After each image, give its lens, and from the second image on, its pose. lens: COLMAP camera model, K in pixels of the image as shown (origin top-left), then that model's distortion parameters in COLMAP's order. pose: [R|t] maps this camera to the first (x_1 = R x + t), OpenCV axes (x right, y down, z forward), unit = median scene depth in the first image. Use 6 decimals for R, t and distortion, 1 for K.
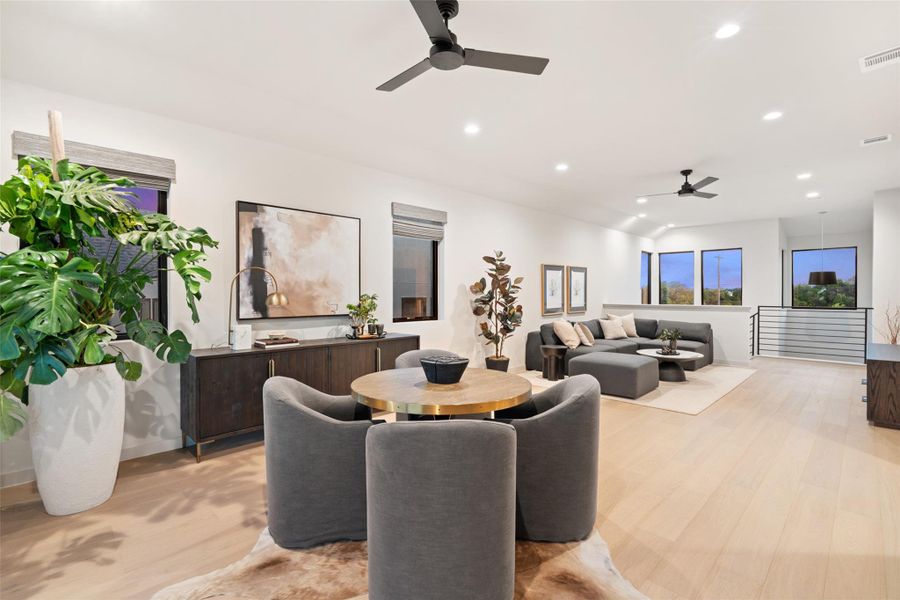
lens RADIAL K [[412.9, 0, 451.0], [0, 412.9, 297.3], [0, 0, 1]] dist [-0.003772, -0.000226]
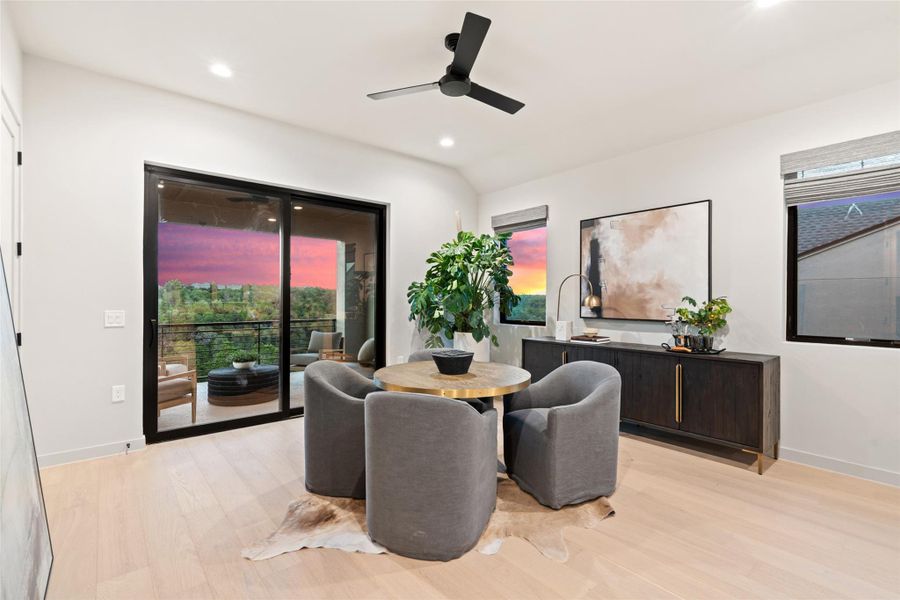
lens RADIAL K [[412.9, 0, 450.7], [0, 412.9, 298.1], [0, 0, 1]] dist [-0.003772, -0.000226]
pose [[-0.089947, 0.004318, -0.995937, 0.684070], [-0.008824, 0.999948, 0.005133, -0.005698], [0.995908, 0.009250, -0.089904, 0.669546]]
